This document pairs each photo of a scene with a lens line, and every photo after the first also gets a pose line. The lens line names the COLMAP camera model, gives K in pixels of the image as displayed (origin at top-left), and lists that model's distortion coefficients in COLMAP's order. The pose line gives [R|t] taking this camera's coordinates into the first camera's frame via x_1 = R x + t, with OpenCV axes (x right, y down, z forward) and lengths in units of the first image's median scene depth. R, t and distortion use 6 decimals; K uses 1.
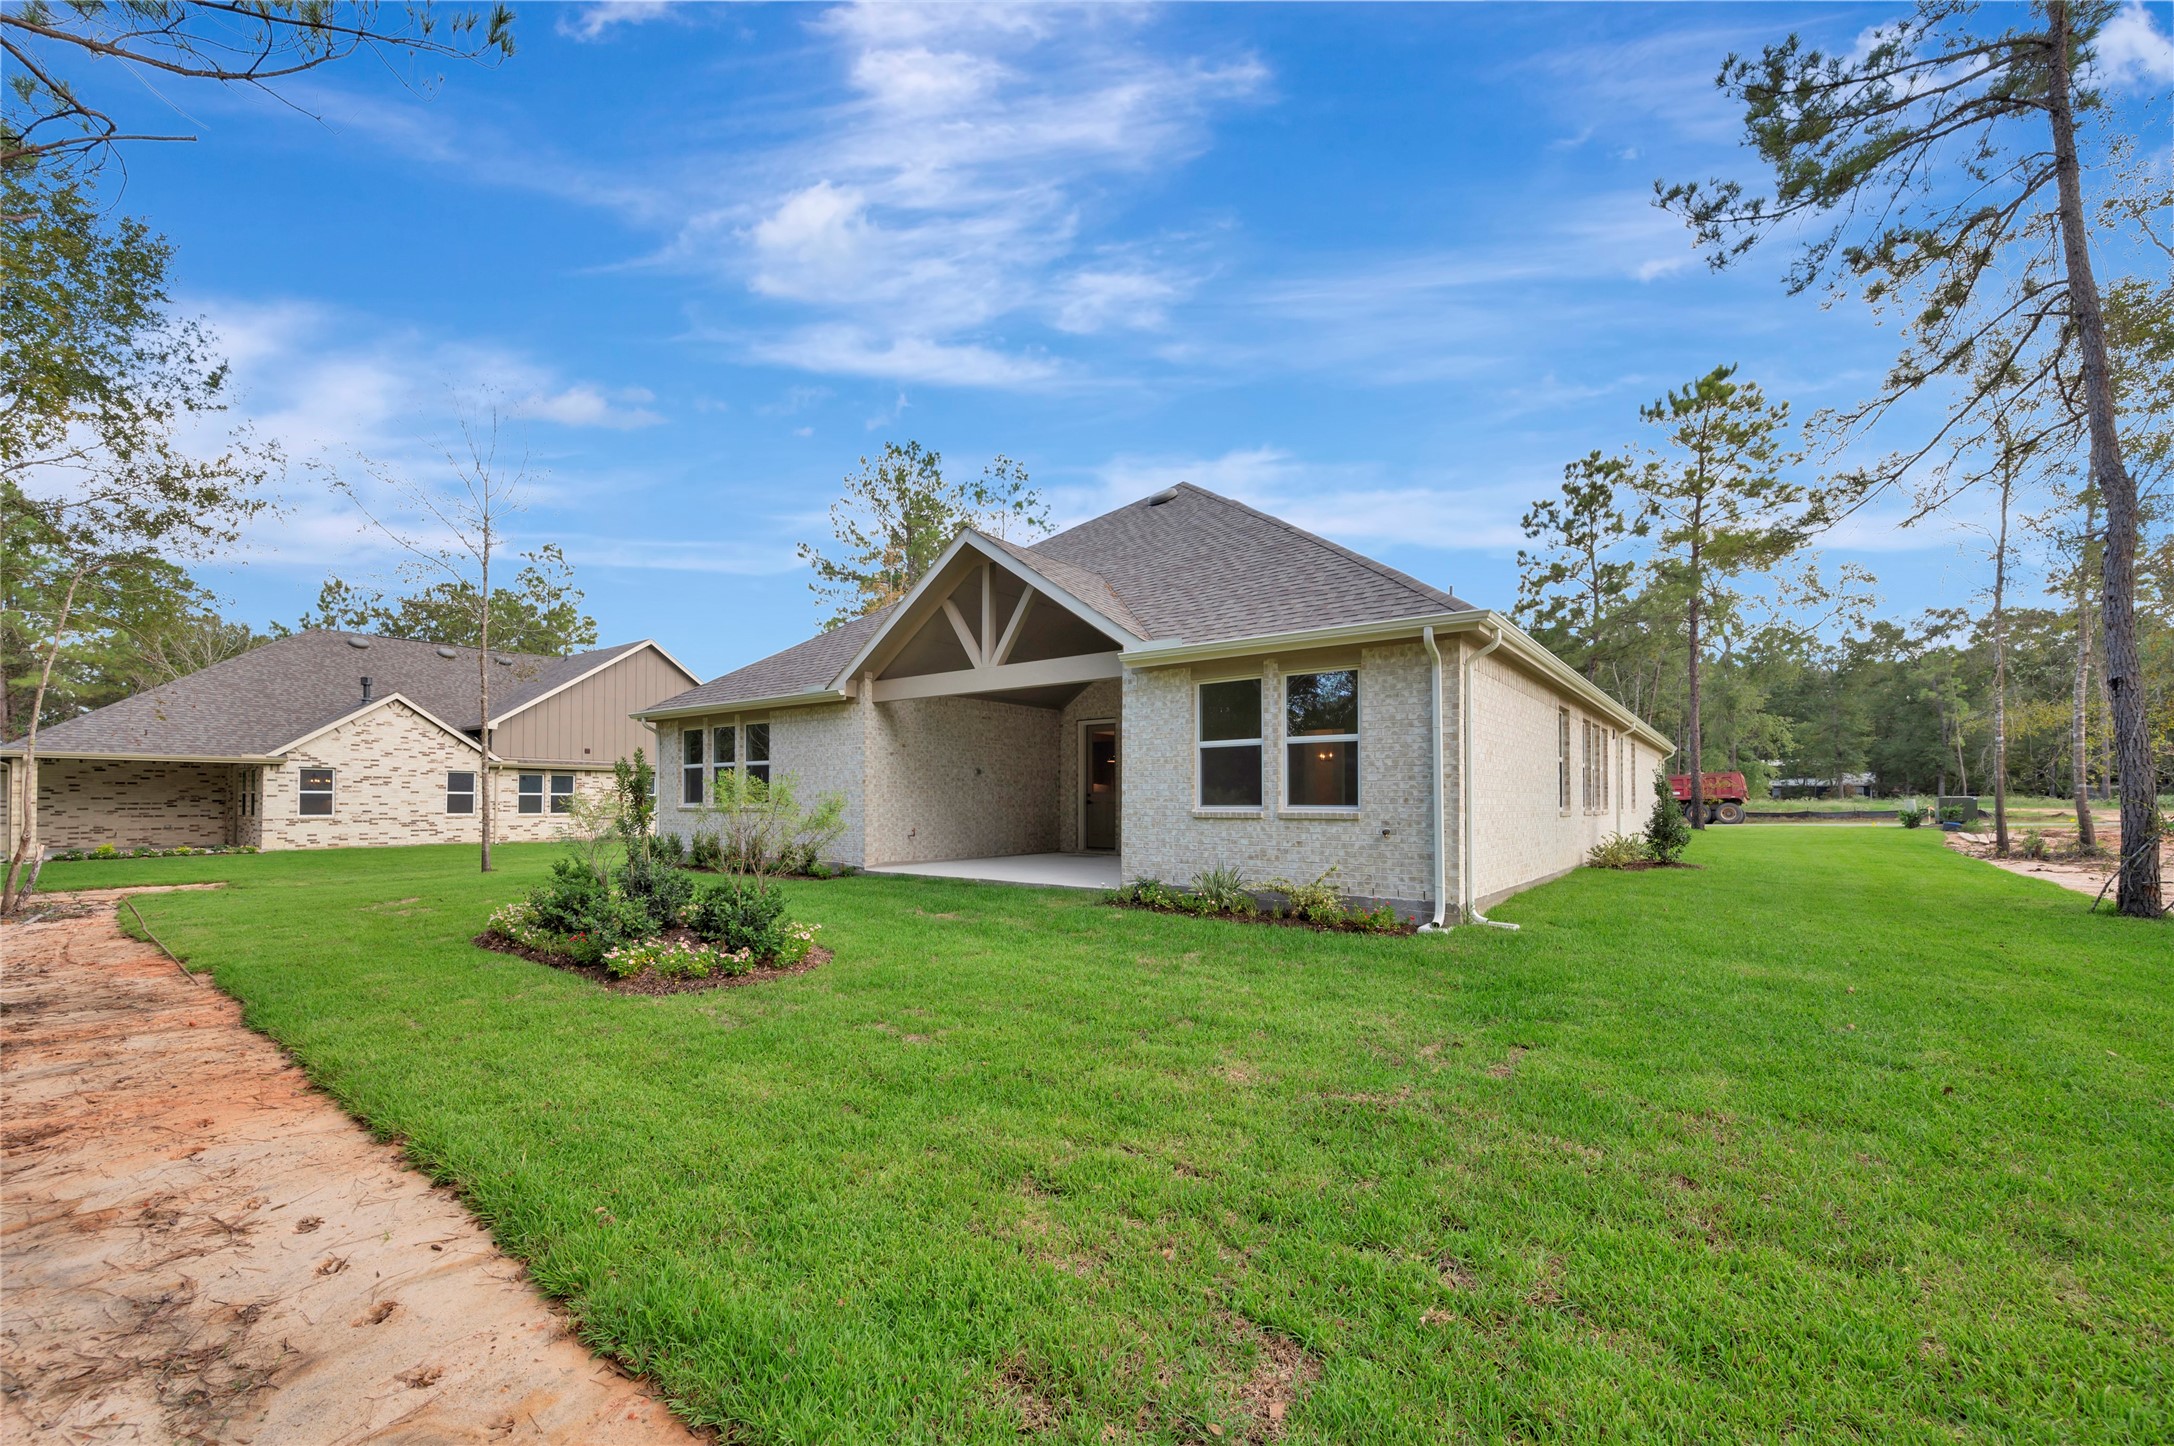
lens RADIAL K [[860.9, 0, 1106.2], [0, 860.9, 808.7], [0, 0, 1]] dist [-0.002004, 0.000195]
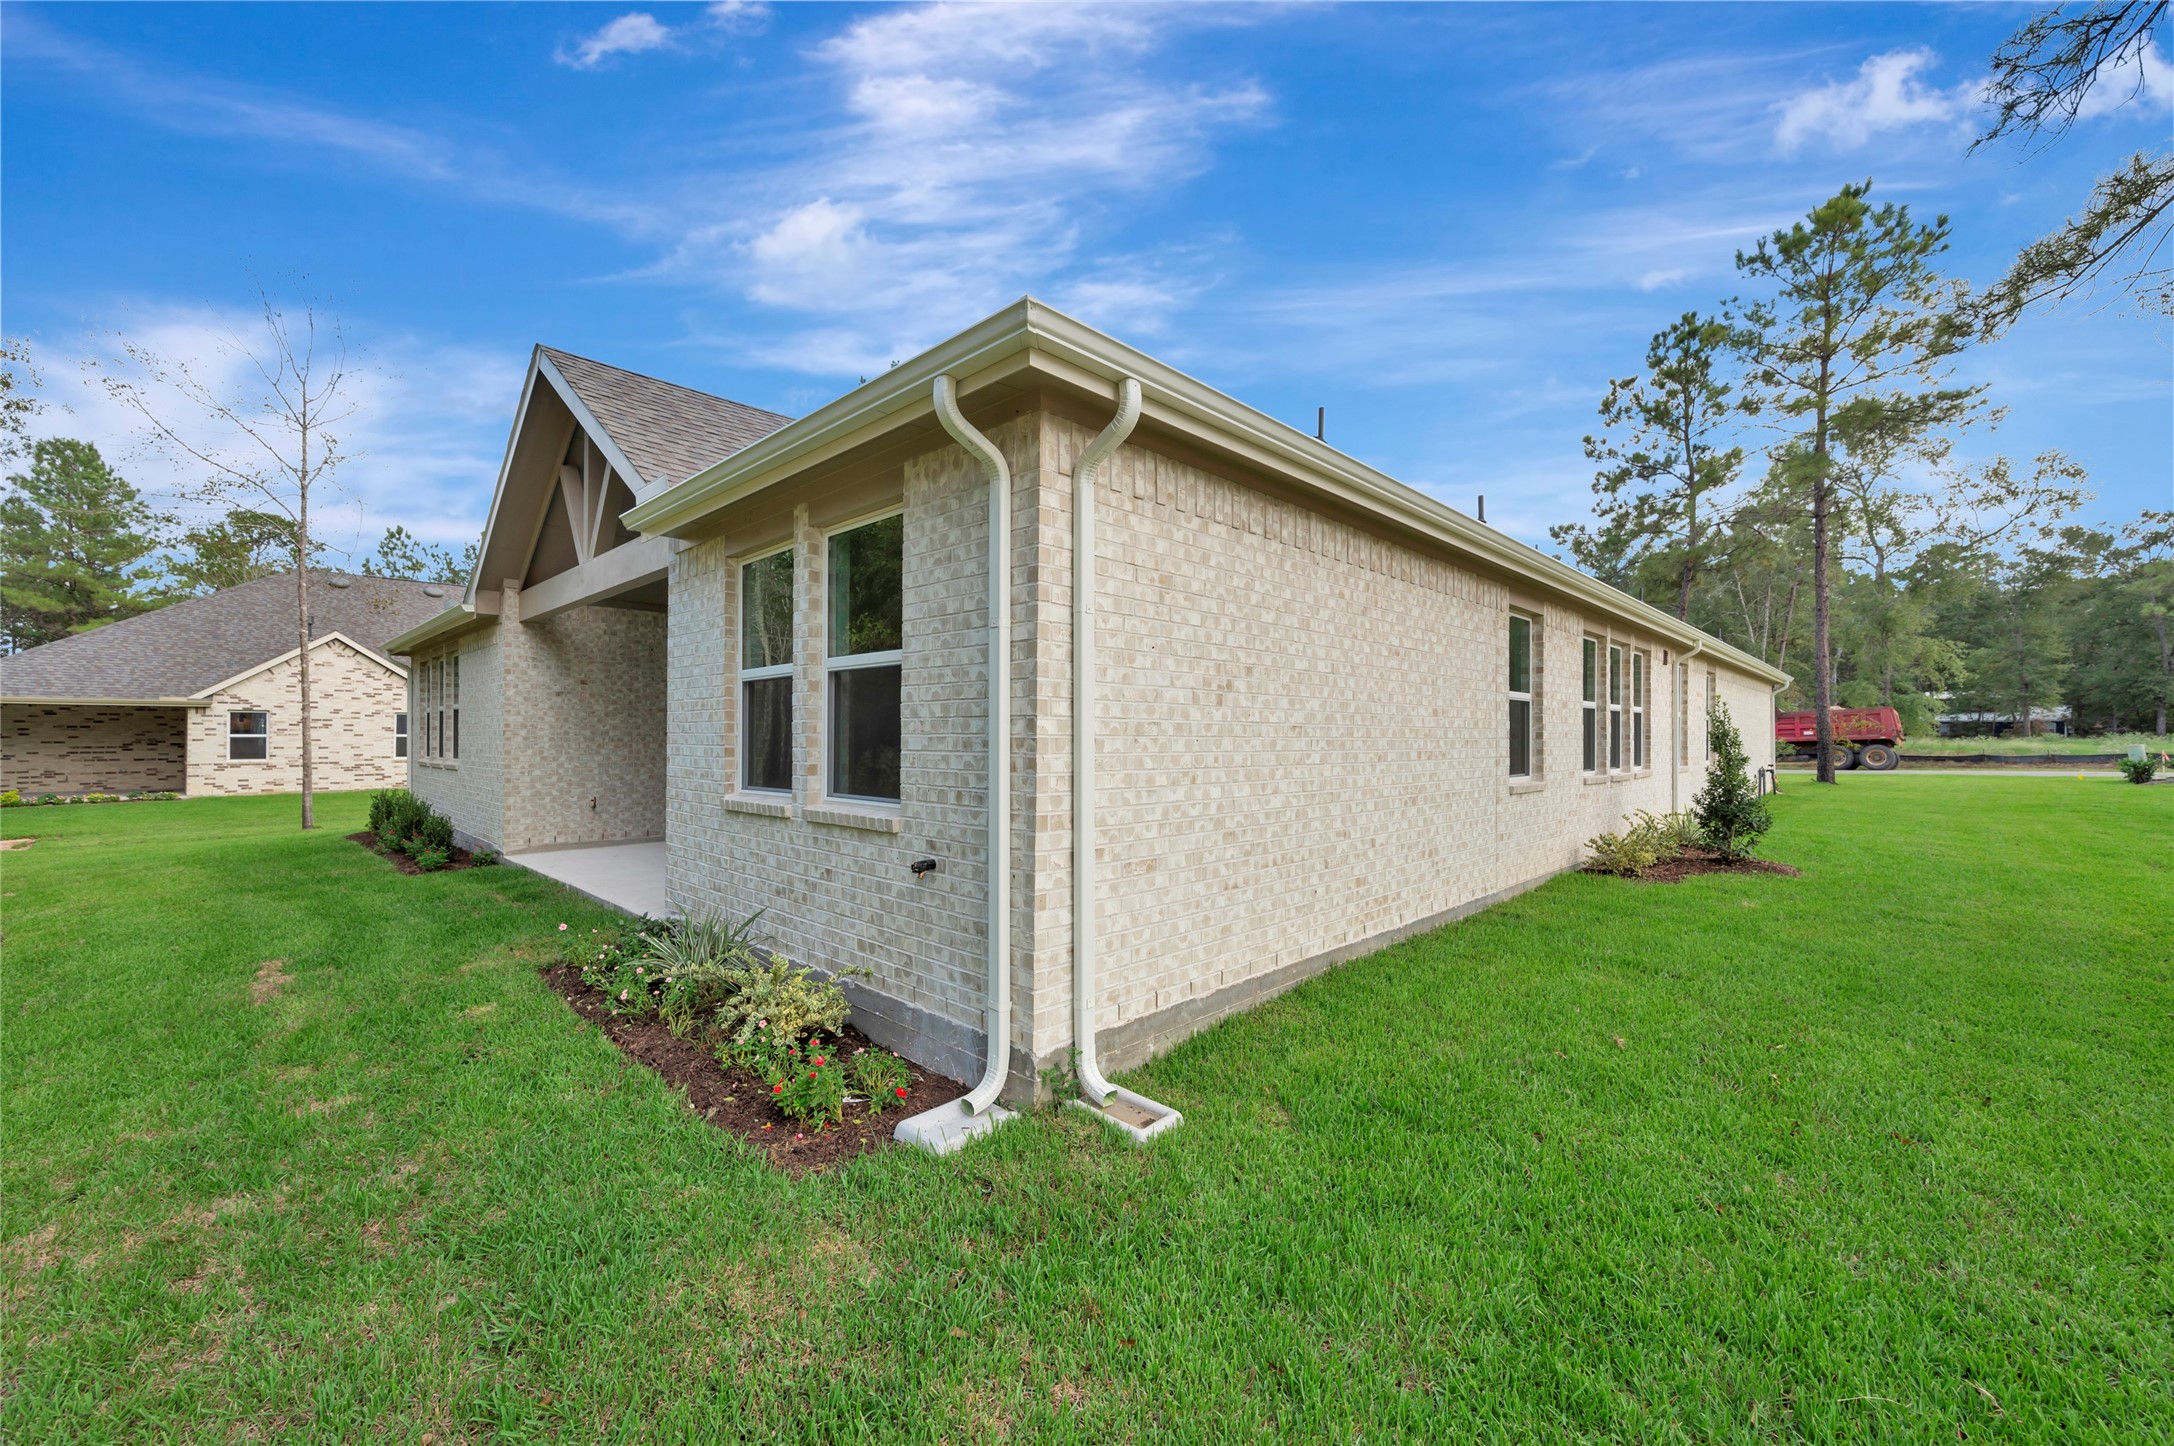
lens RADIAL K [[860.9, 0, 1098.7], [0, 860.9, 737.3], [0, 0, 1]] dist [-0.002004, 0.000195]
pose [[0.993257, -0.000237, -0.115930, 0.150335], [-0.000777, 0.999962, -0.008702, -0.011474], [0.115927, 0.008733, 0.993219, 0.183262]]
